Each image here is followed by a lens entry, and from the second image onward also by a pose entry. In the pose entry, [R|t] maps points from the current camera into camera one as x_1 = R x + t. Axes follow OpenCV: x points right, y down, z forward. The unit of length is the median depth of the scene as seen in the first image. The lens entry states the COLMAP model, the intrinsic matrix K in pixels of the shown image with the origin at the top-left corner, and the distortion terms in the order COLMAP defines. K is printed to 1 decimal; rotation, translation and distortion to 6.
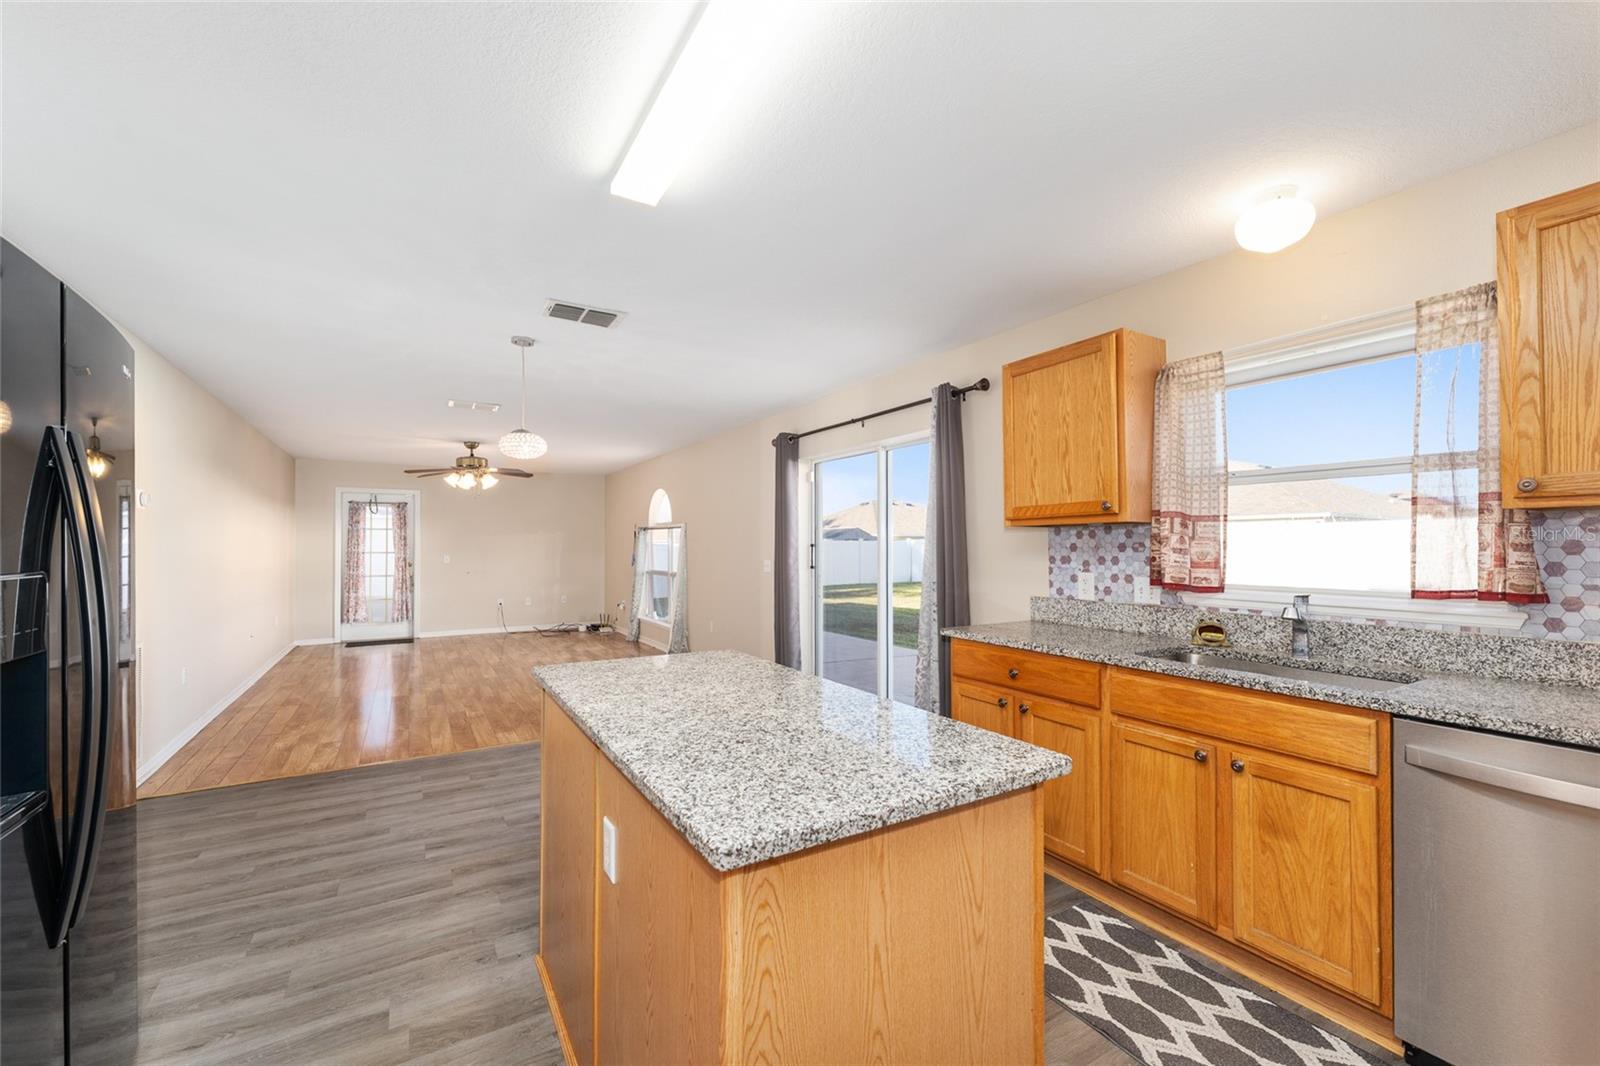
lens RADIAL K [[649.0, 0, 797.3], [0, 649.0, 534.9], [0, 0, 1]] dist [-0.000357, -0.000358]
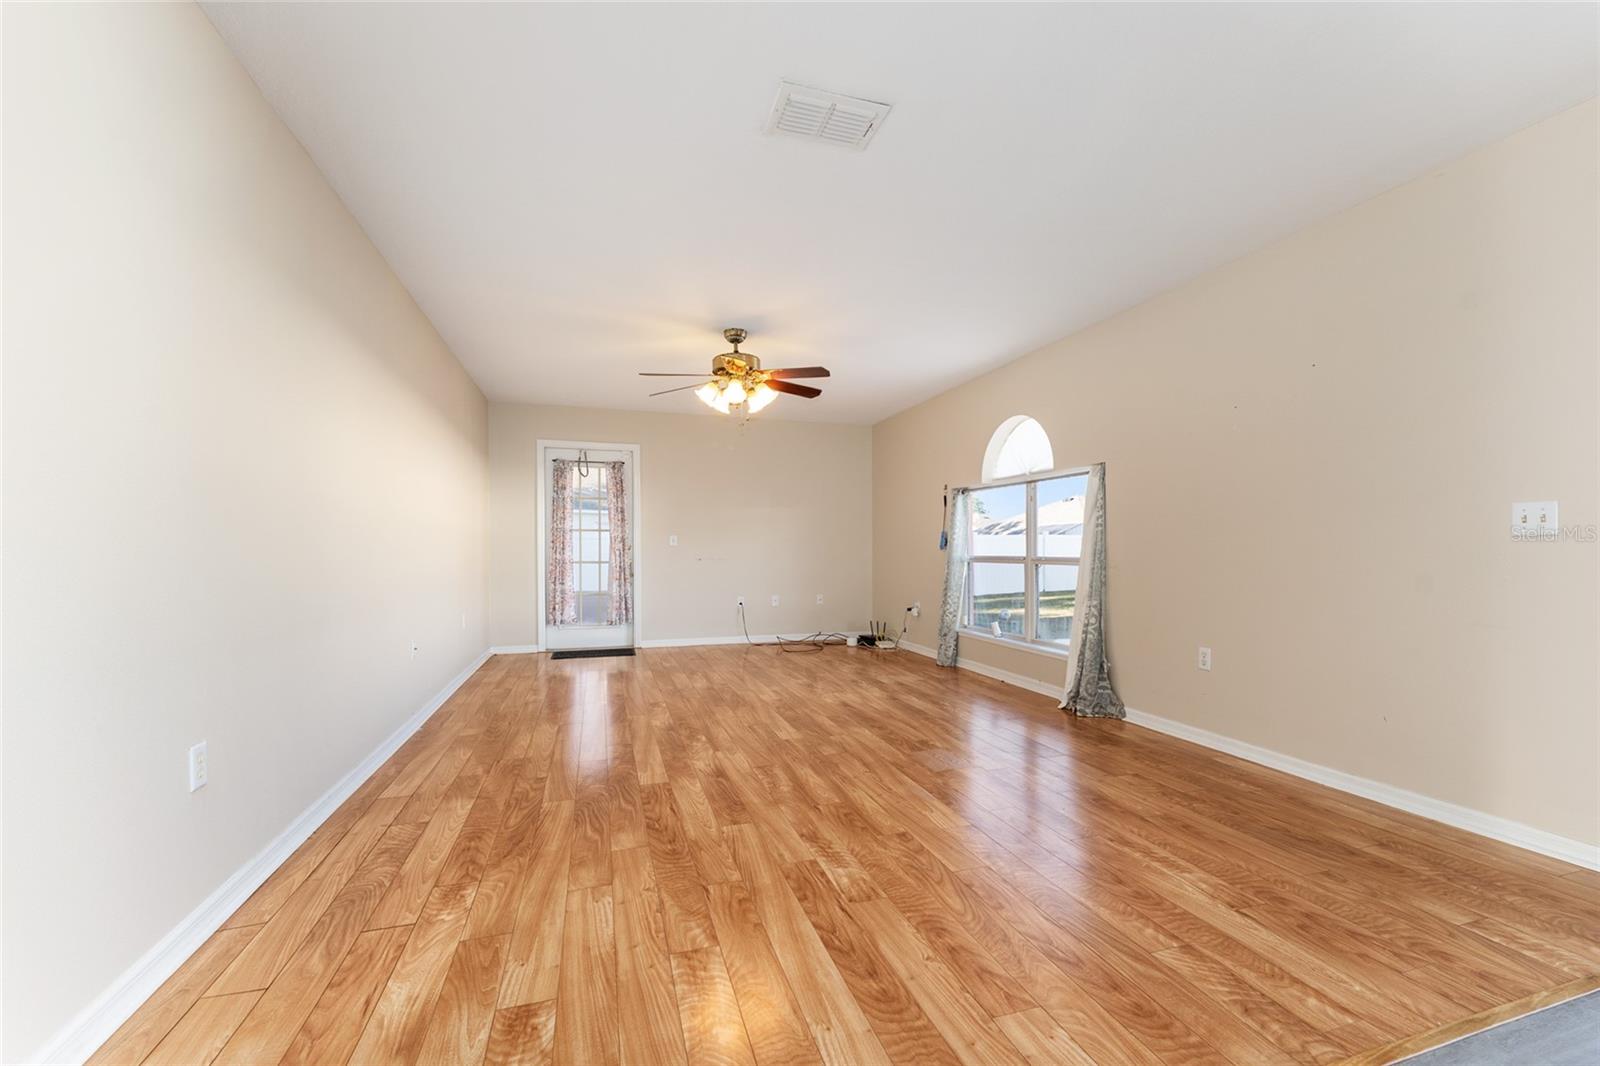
lens RADIAL K [[649.0, 0, 803.3], [0, 649.0, 560.0], [0, 0, 1]] dist [-0.000357, -0.000358]
pose [[0.972986, 0.006033, -0.230784, -0.246290], [0.001079, 0.999529, 0.030676, 0.039093], [0.230861, -0.030097, 0.972521, 0.348908]]
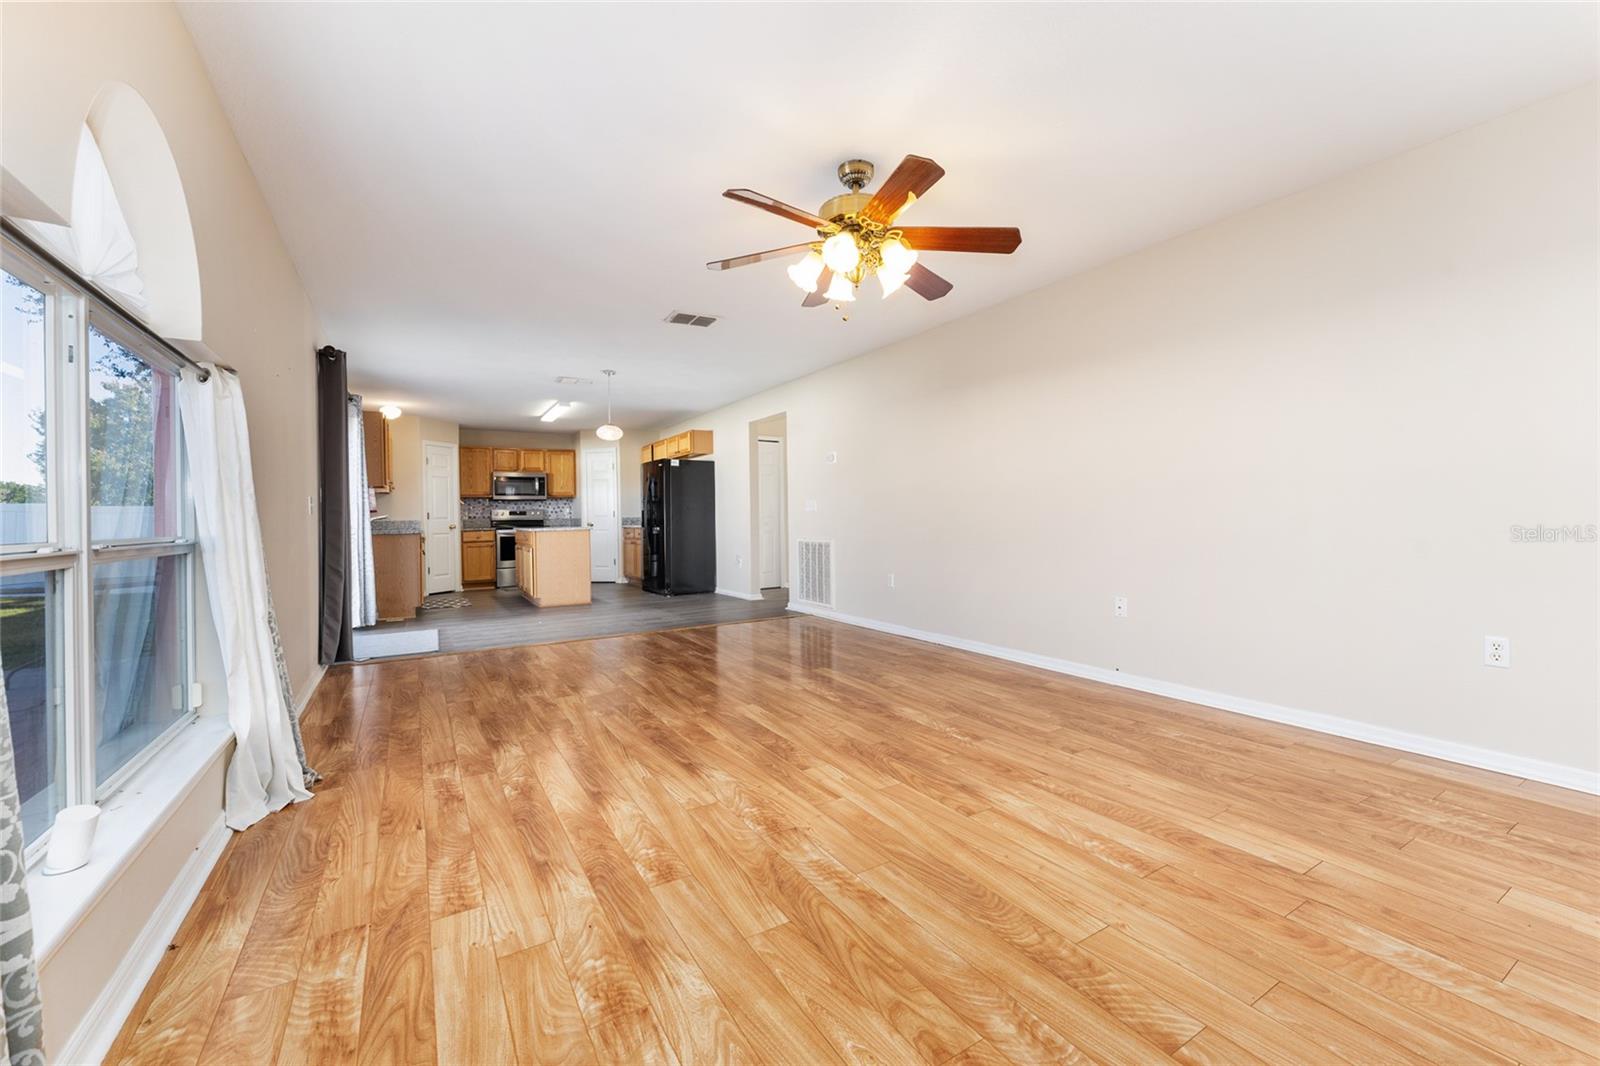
lens RADIAL K [[649.0, 0, 797.8], [0, 649.0, 521.1], [0, 0, 1]] dist [-0.000357, -0.000358]
pose [[-0.999792, 0.019918, 0.004446, -0.378714], [0.019874, 0.999755, -0.009748, 0.053203], [-0.004639, -0.009658, -0.999943, 1.116056]]
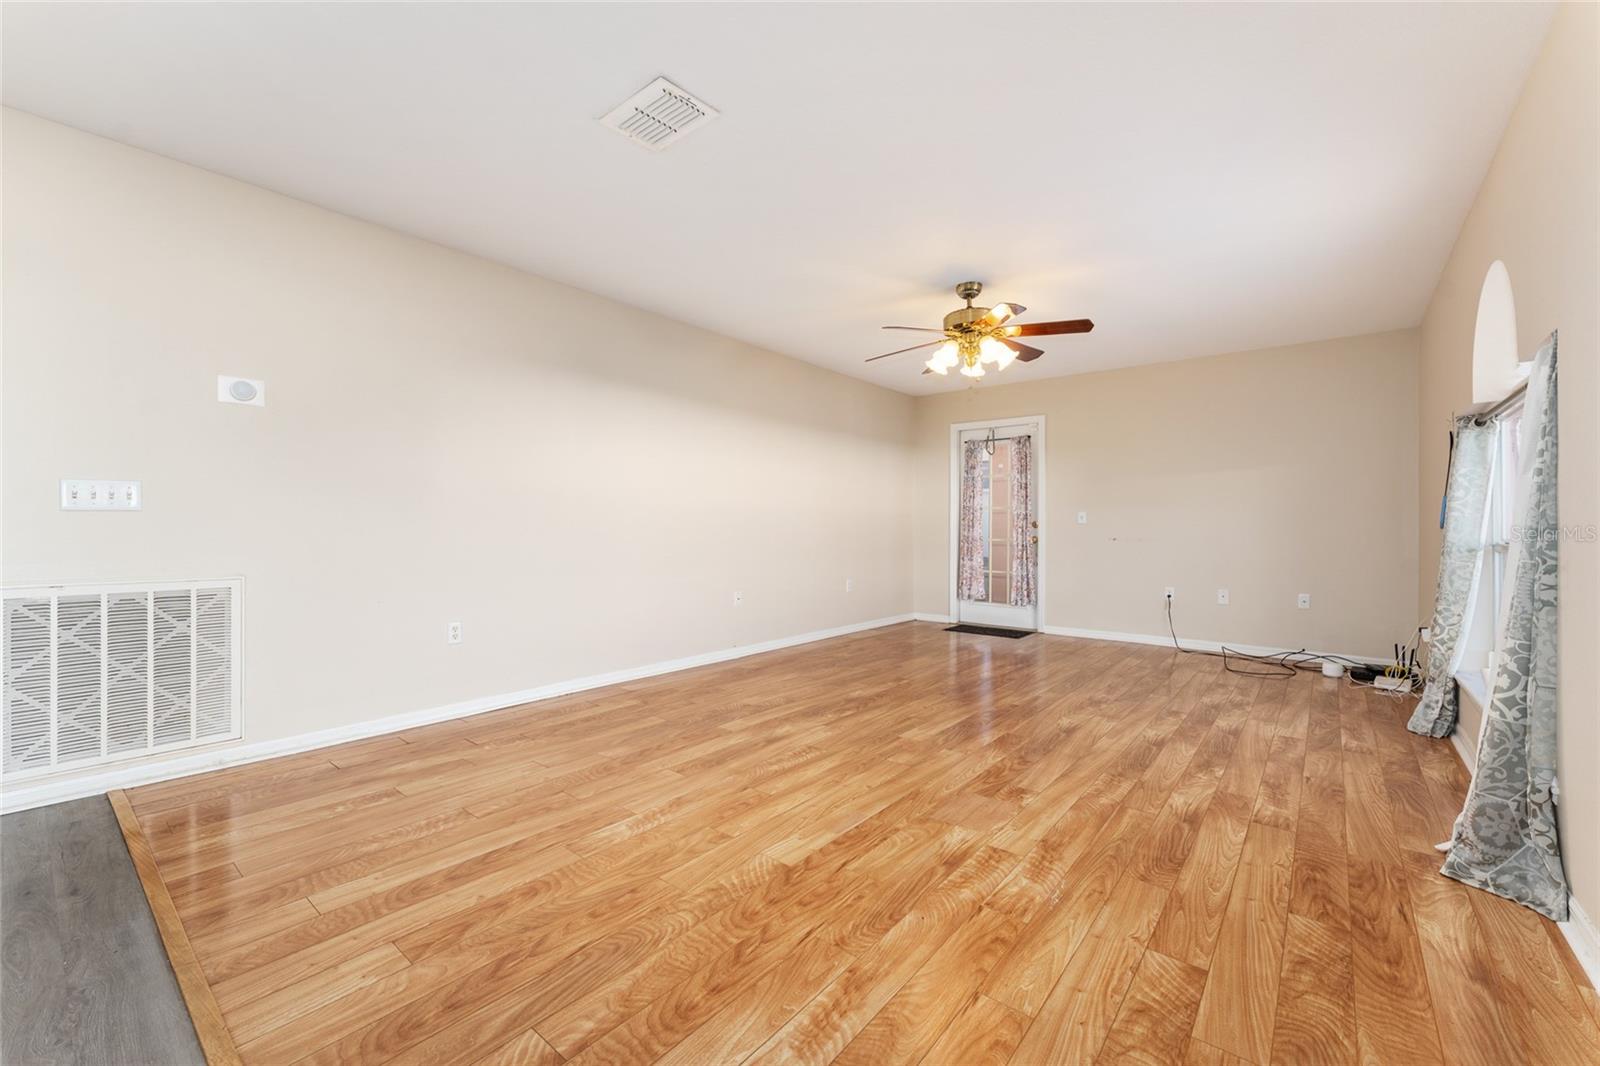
lens RADIAL K [[649.0, 0, 805.5], [0, 649.0, 528.6], [0, 0, 1]] dist [-0.000357, -0.000358]
pose [[0.341858, 0.005472, -0.939736, -0.034081], [0.008287, 0.999927, 0.008837, 0.042894], [0.939715, -0.010809, 0.341787, 0.556770]]
